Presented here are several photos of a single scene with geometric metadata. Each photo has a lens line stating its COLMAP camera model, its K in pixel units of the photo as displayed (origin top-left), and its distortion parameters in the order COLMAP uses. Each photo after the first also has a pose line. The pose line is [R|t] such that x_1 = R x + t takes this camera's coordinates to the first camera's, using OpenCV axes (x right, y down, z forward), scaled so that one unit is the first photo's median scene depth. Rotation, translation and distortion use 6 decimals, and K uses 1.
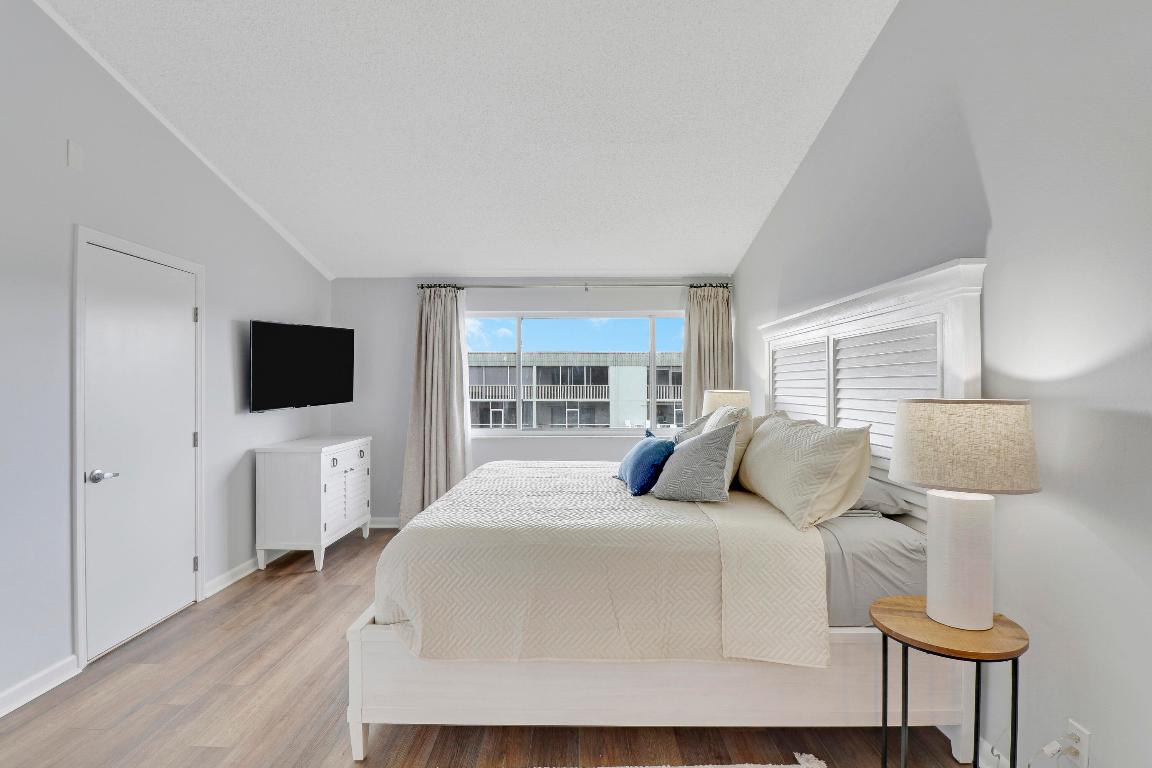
lens RADIAL K [[541.7, 0, 577.6], [0, 541.7, 381.6], [0, 0, 1]] dist [-0.013090, -0.002955]
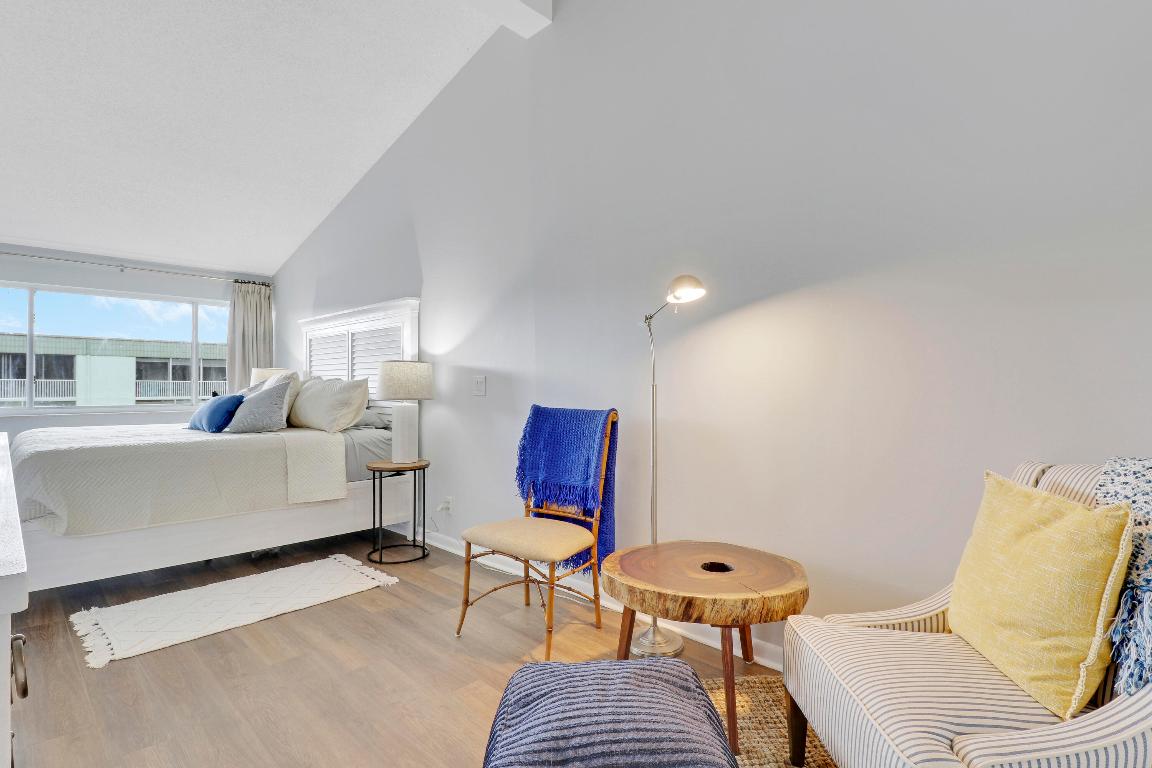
lens RADIAL K [[541.7, 0, 573.2], [0, 541.7, 388.7], [0, 0, 1]] dist [-0.013090, -0.002955]
pose [[0.680691, -0.002265, 0.732567, -0.278293], [-0.009507, 0.999884, 0.011926, 0.067902], [-0.732509, -0.015082, 0.680590, -0.633159]]
